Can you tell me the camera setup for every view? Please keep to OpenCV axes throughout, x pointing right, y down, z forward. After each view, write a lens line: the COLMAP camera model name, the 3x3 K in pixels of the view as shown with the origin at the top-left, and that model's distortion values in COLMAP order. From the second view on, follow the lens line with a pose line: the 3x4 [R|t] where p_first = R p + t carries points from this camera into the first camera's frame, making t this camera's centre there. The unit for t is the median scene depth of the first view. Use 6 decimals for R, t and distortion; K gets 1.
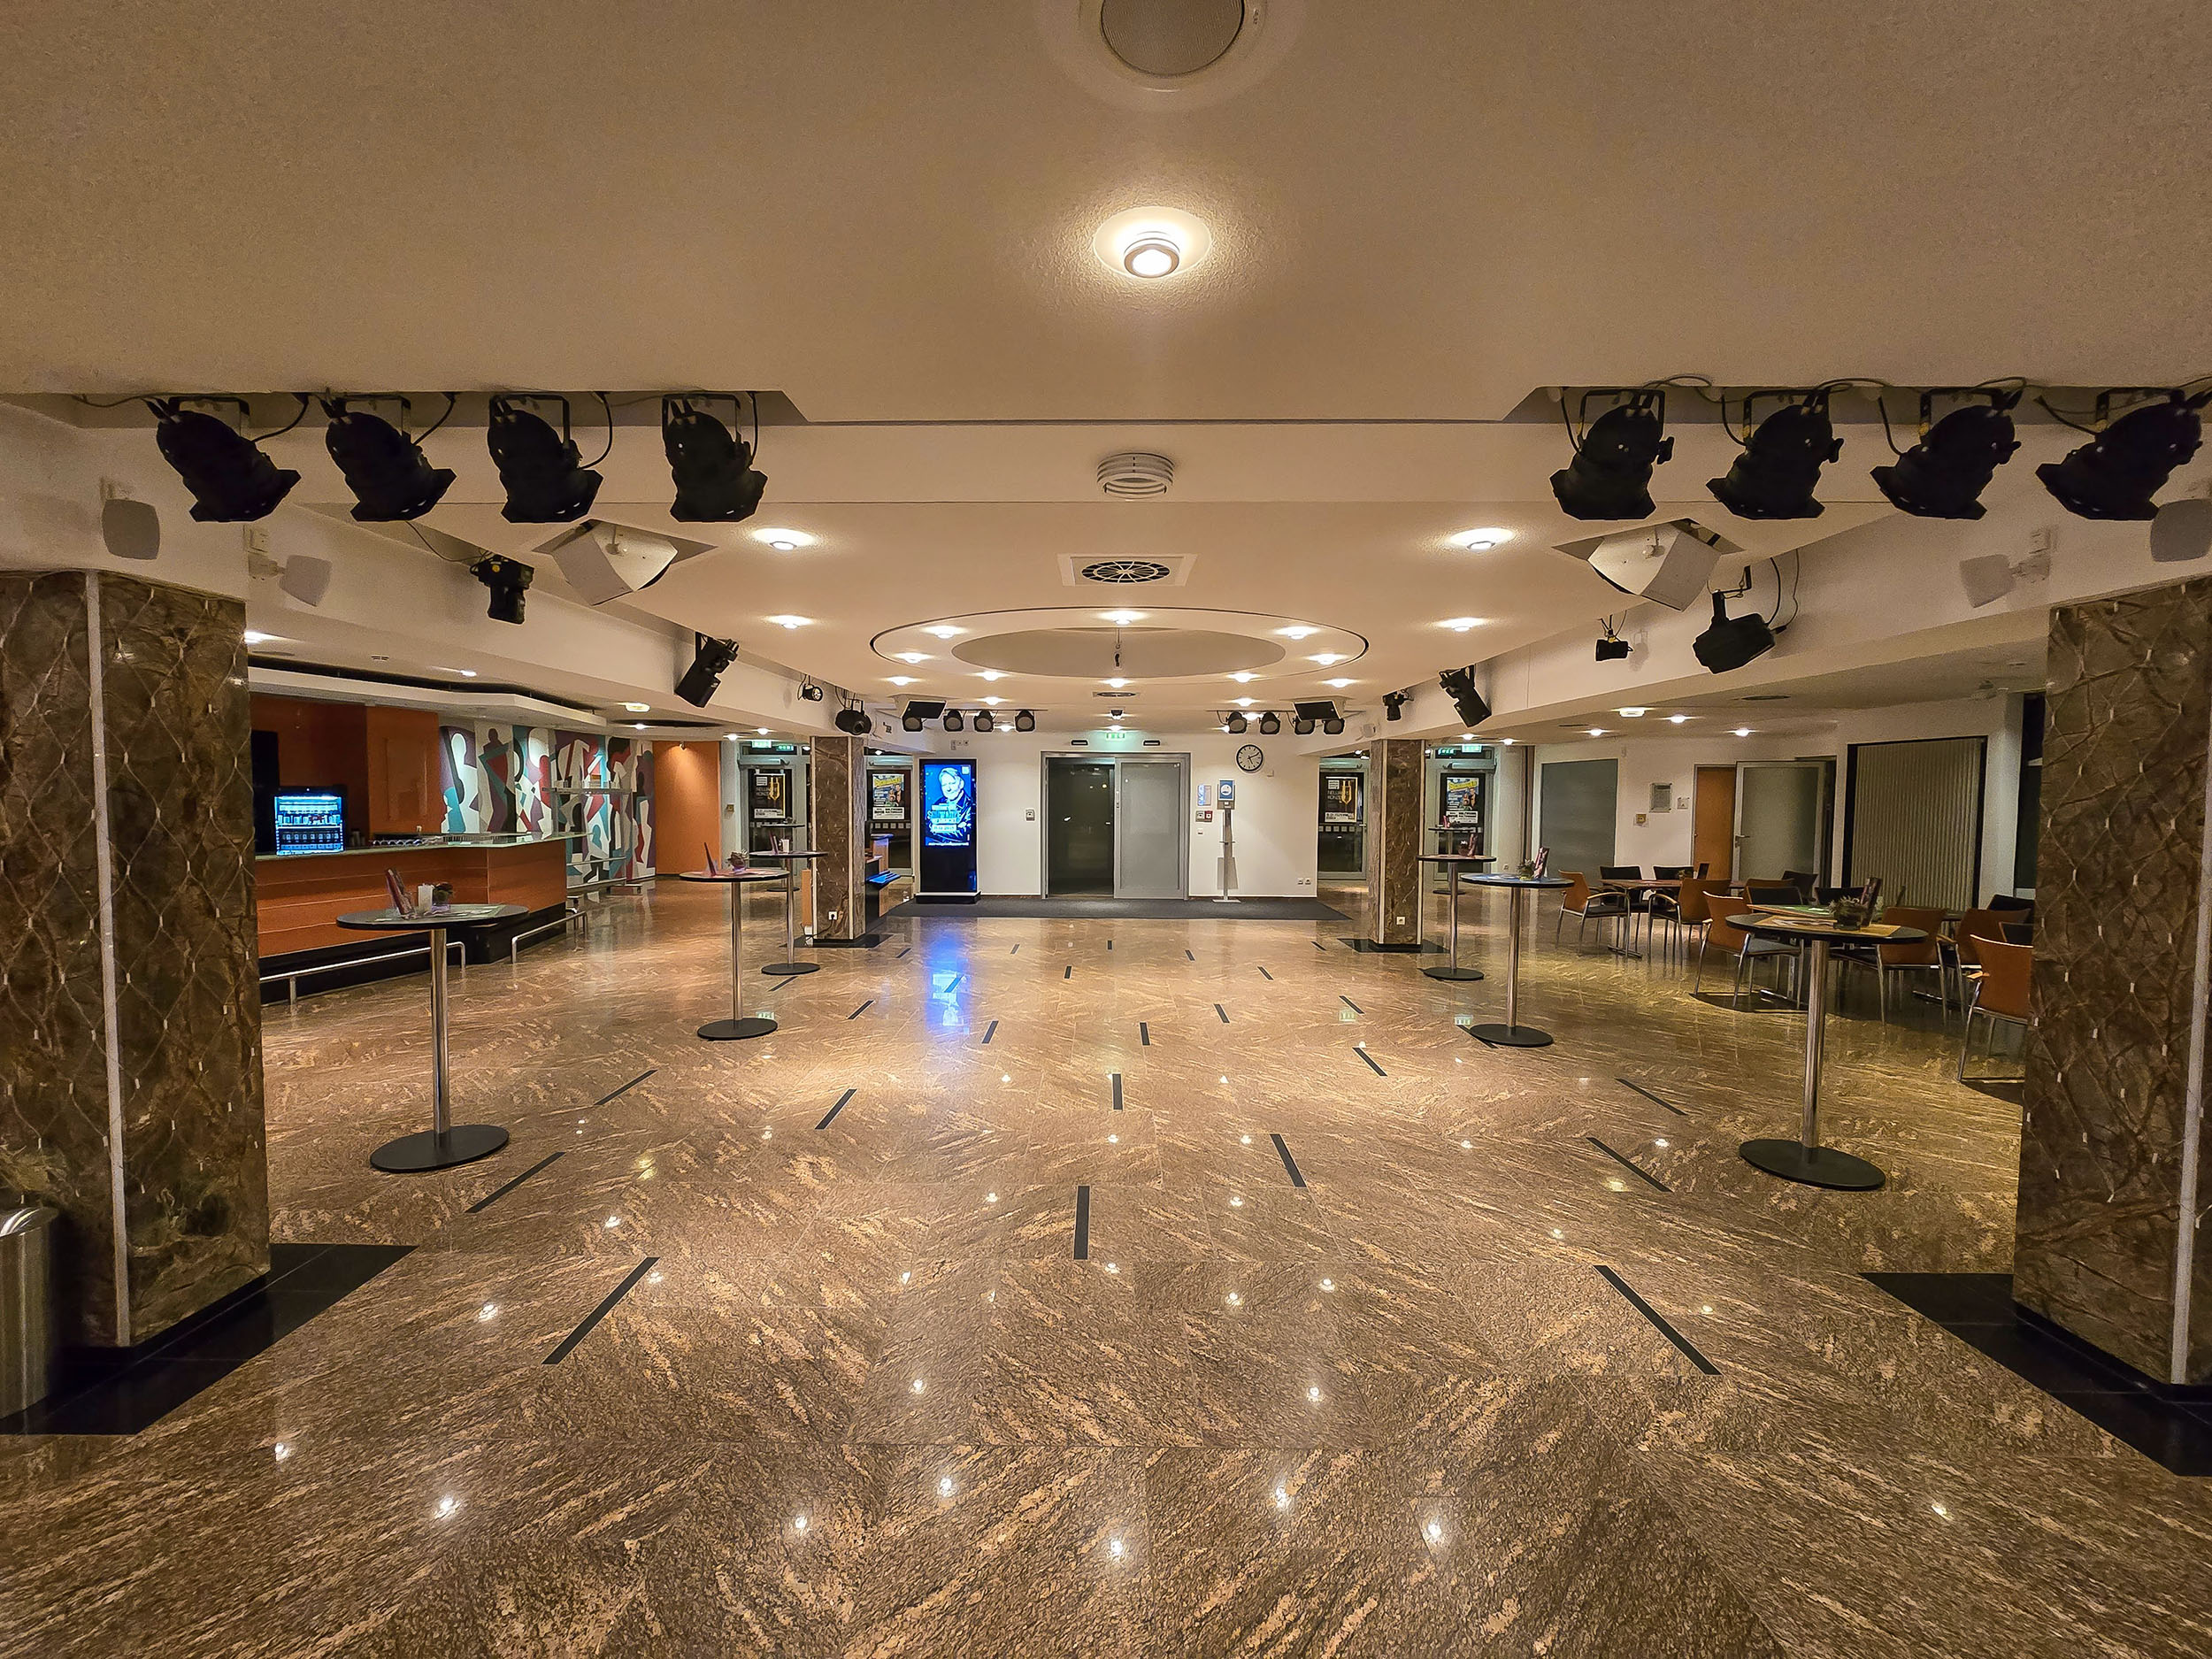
lens RADIAL K [[899.5, 0, 1097.2], [0, 899.5, 839.4], [0, 0, 1]] dist [-0.004159, 0.000490]
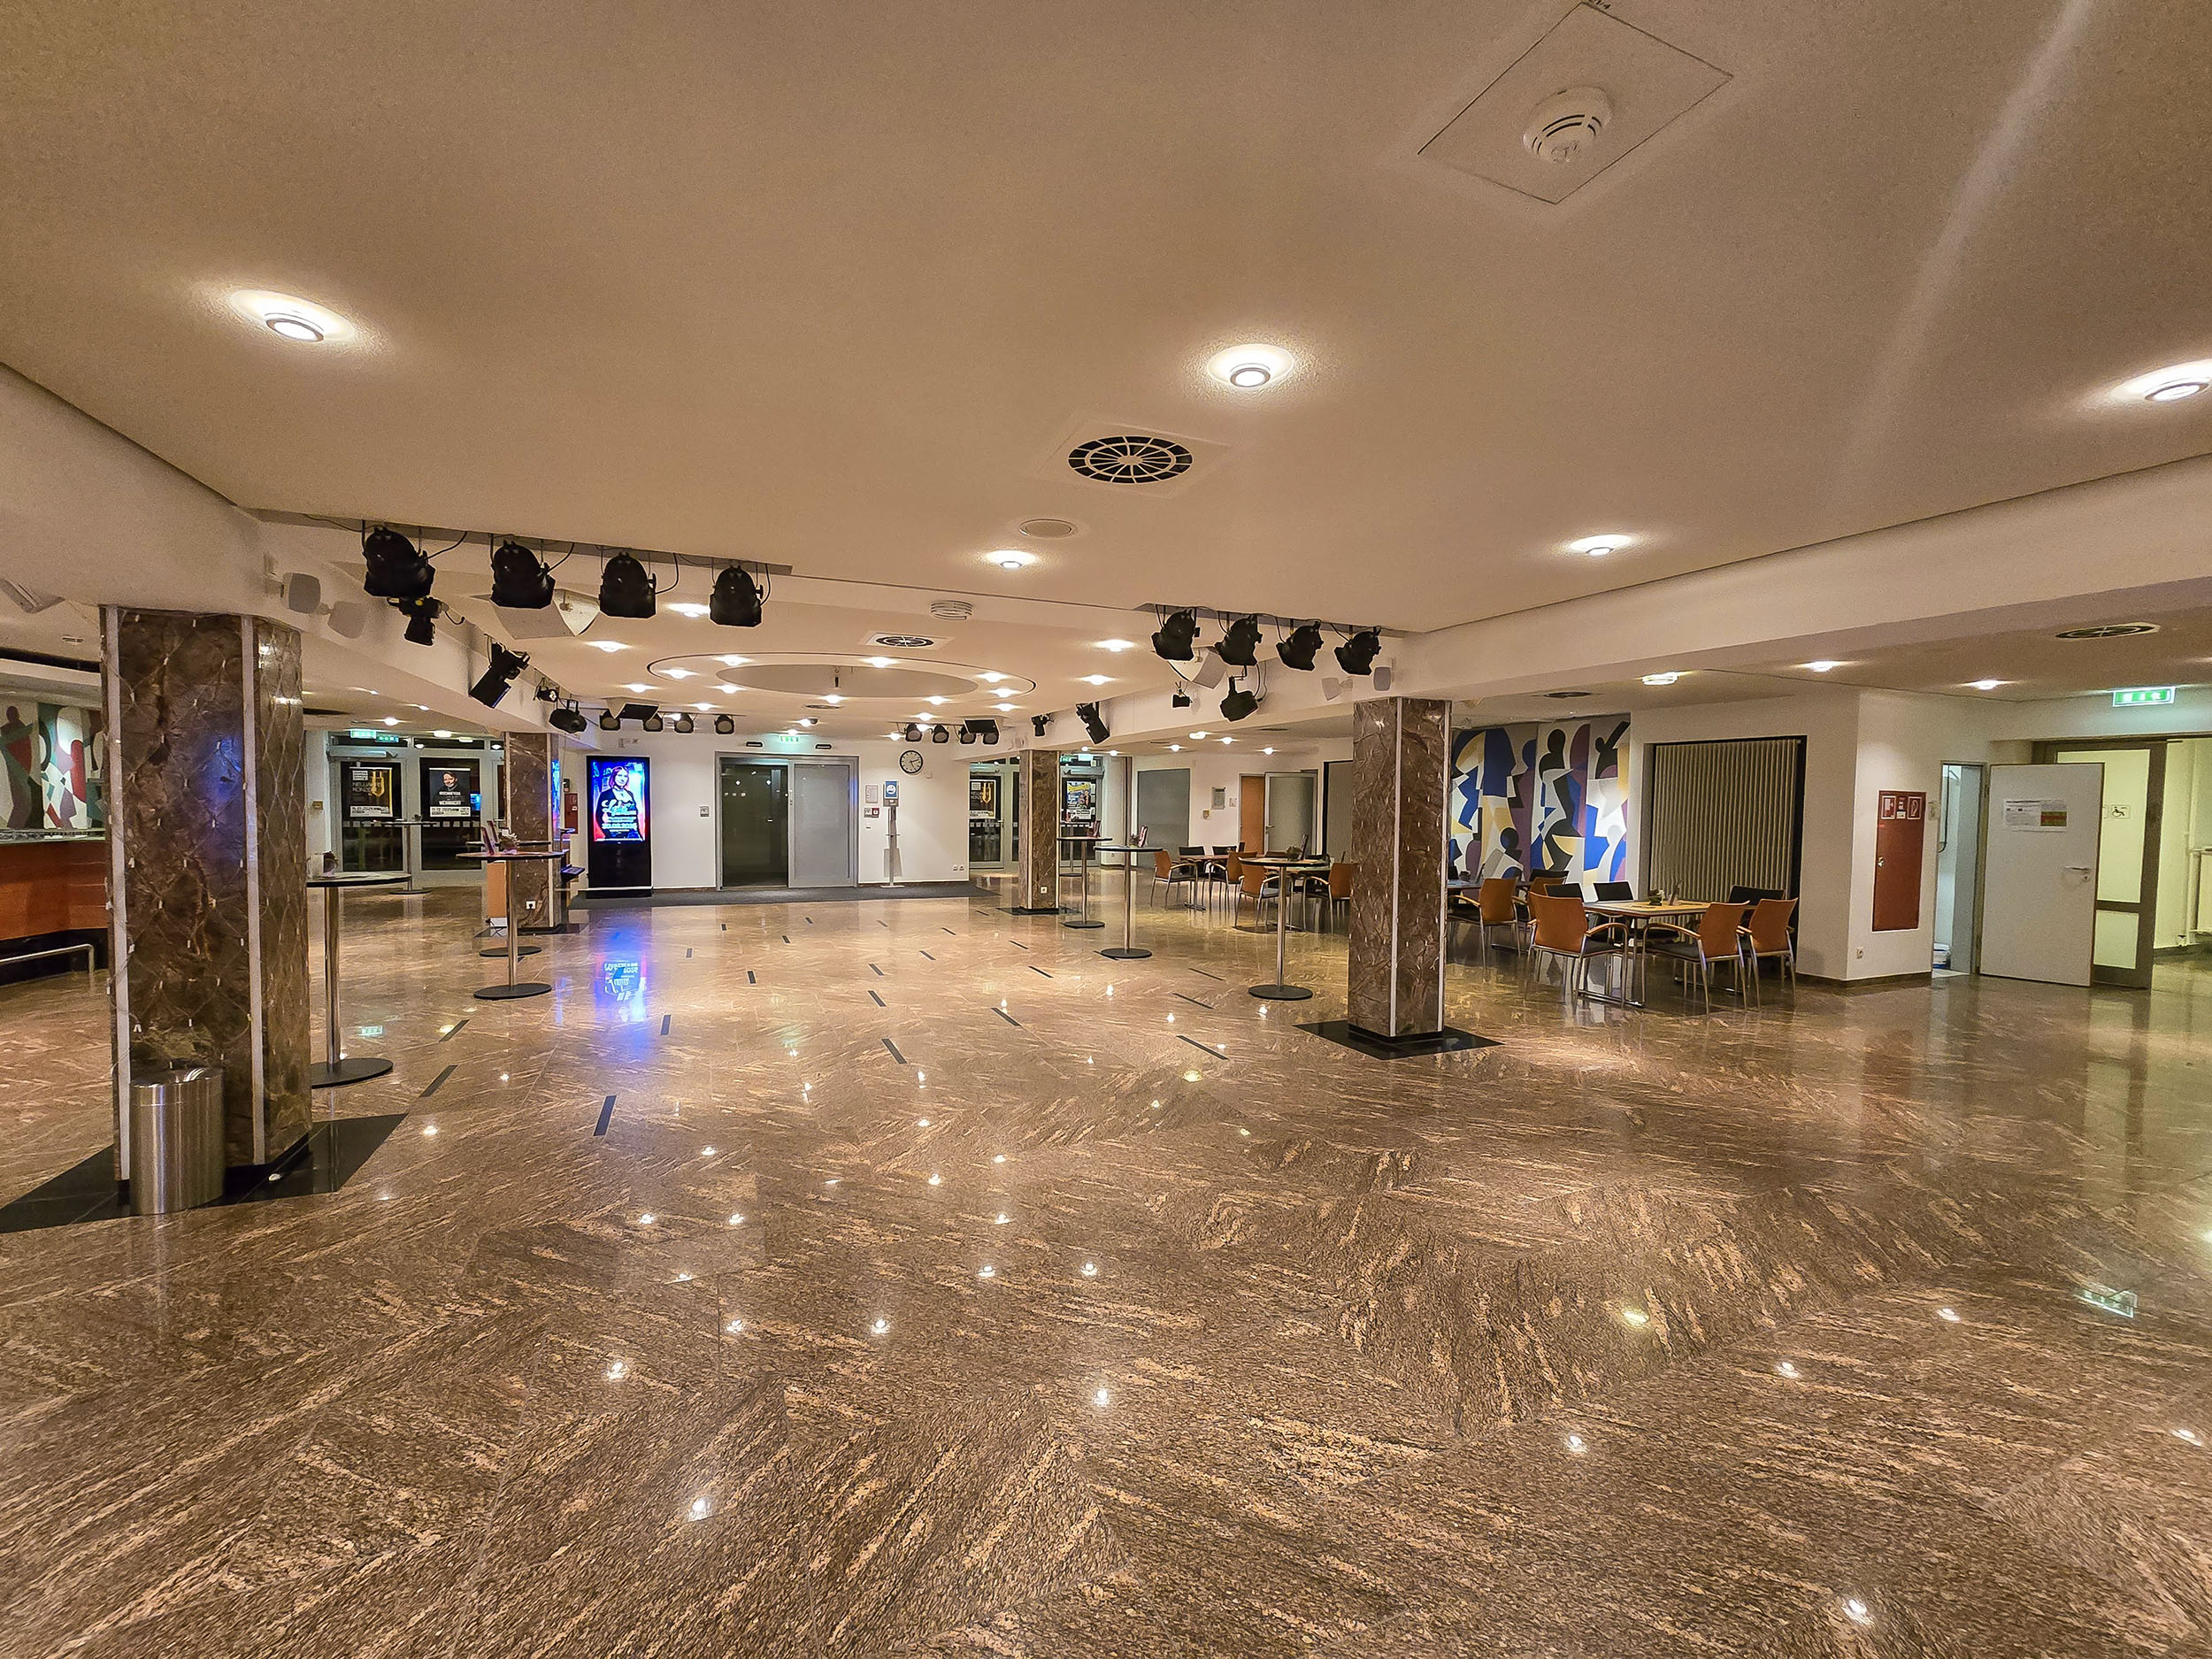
lens RADIAL K [[899.5, 0, 1097.2], [0, 899.5, 839.4], [0, 0, 1]] dist [-0.004159, 0.000490]
pose [[0.913927, -0.012703, 0.405680, -0.125541], [0.014439, 0.999895, -0.001219, 0.021364], [-0.405621, 0.006971, 0.914015, -0.231460]]
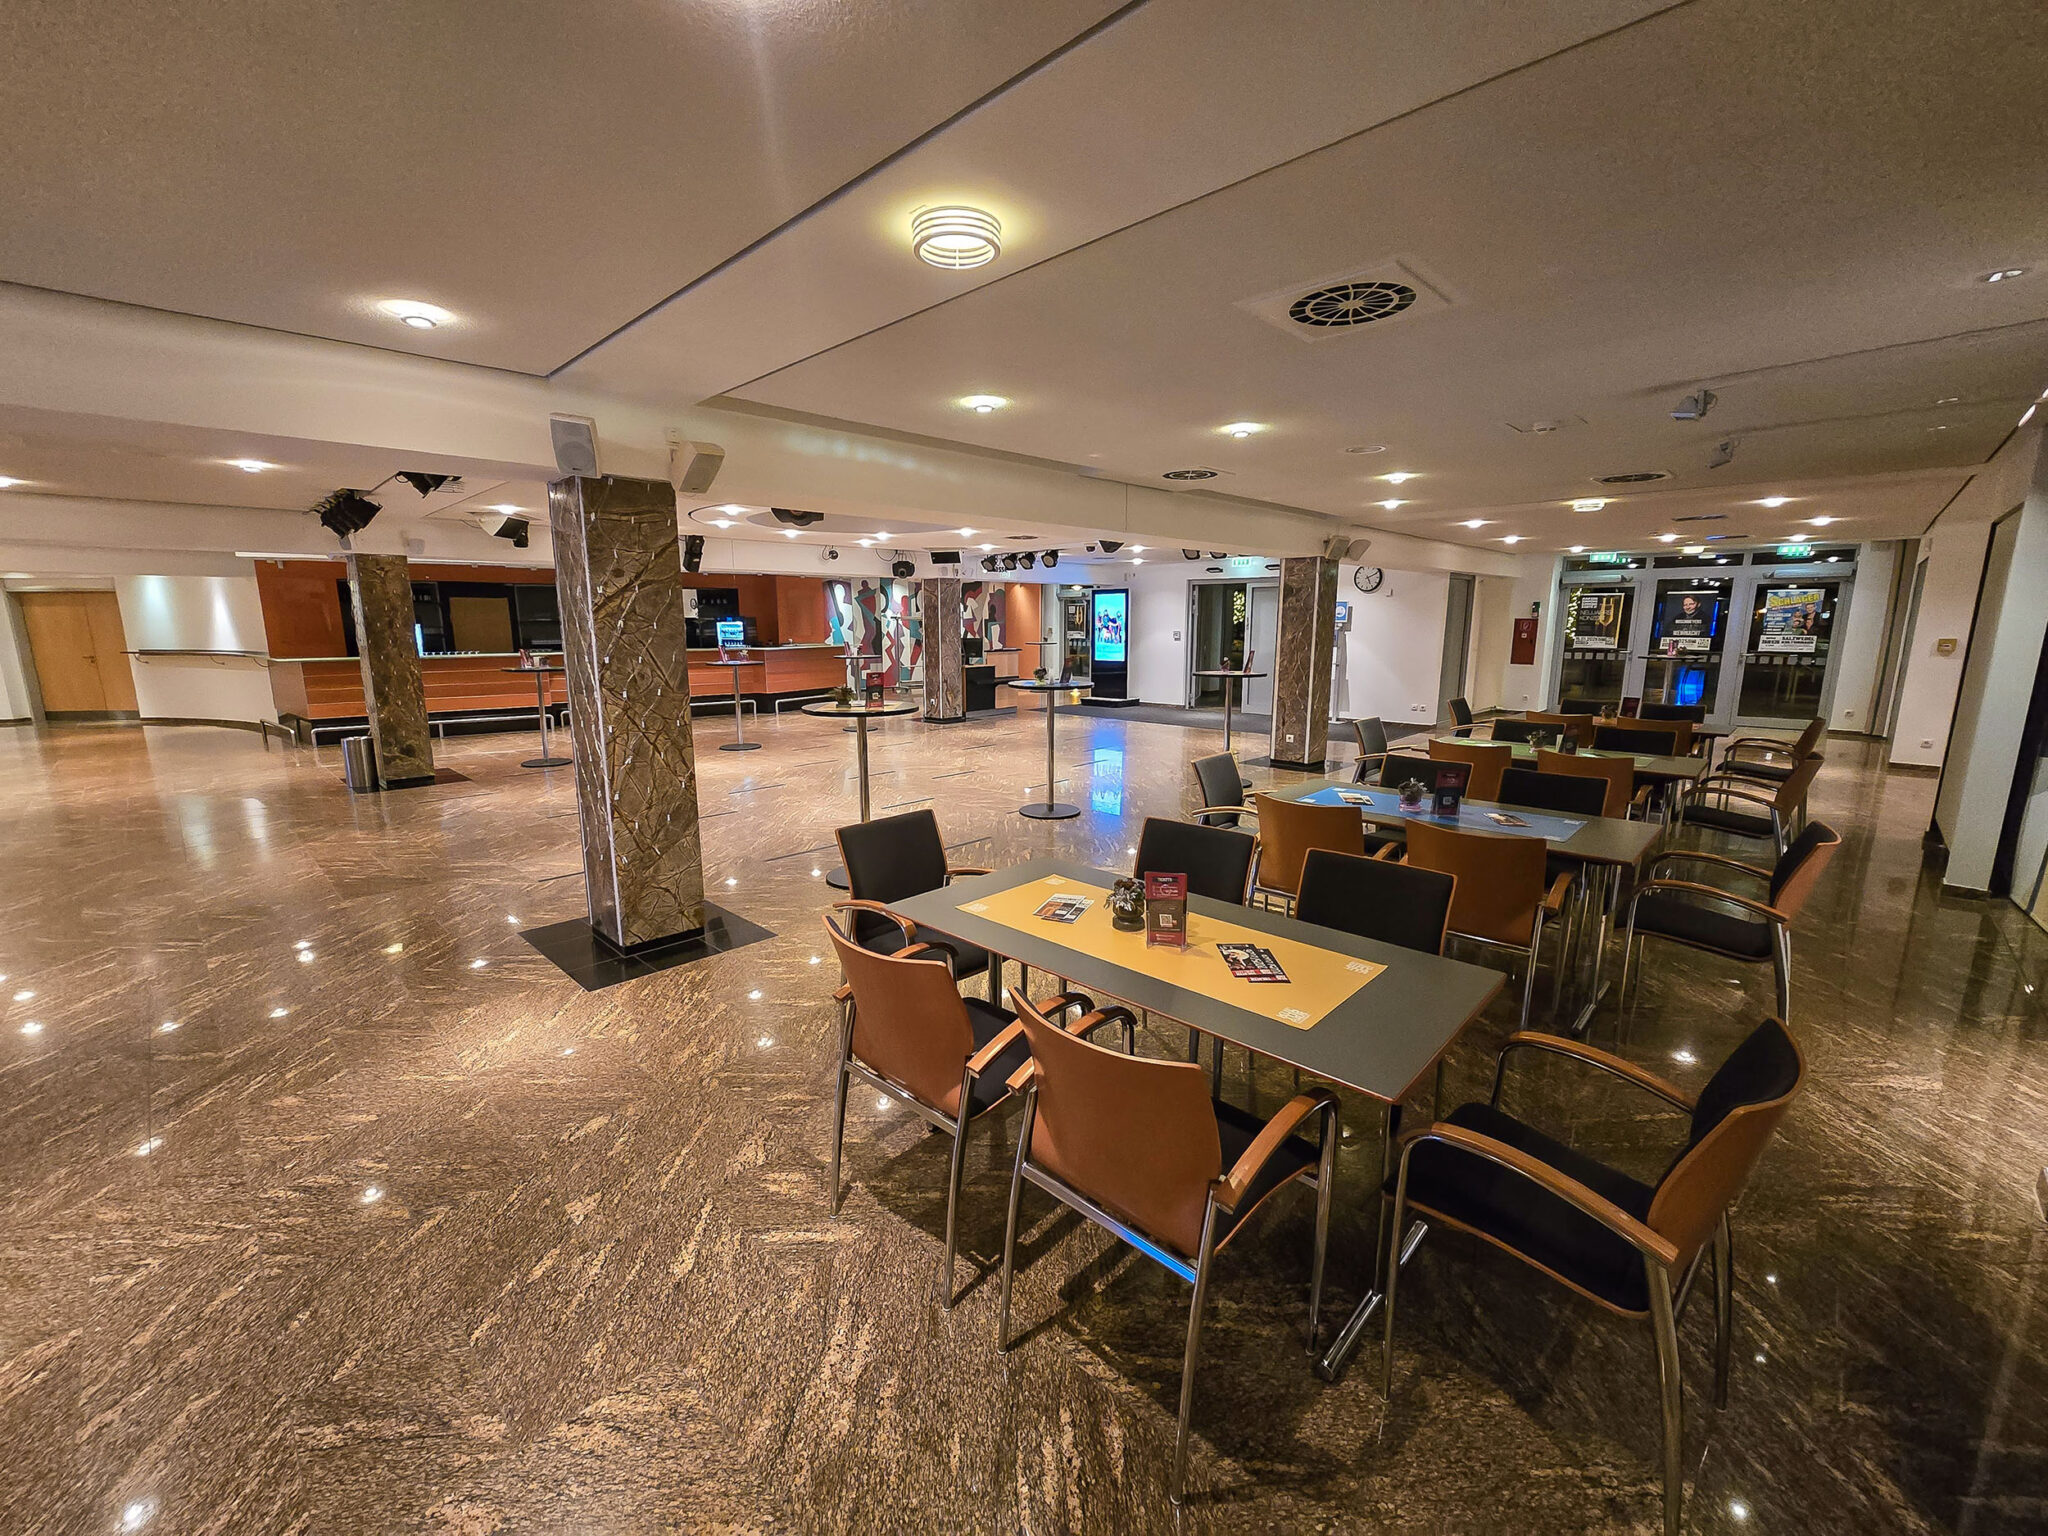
lens RADIAL K [[832.8, 0, 1015.8], [0, 832.8, 777.1], [0, 0, 1]] dist [-0.004159, 0.000490]
pose [[0.724363, 0.119496, -0.678983, 0.813530], [-0.027294, 0.989063, 0.144950, 0.005041], [0.688878, -0.086464, 0.719702, 0.102576]]
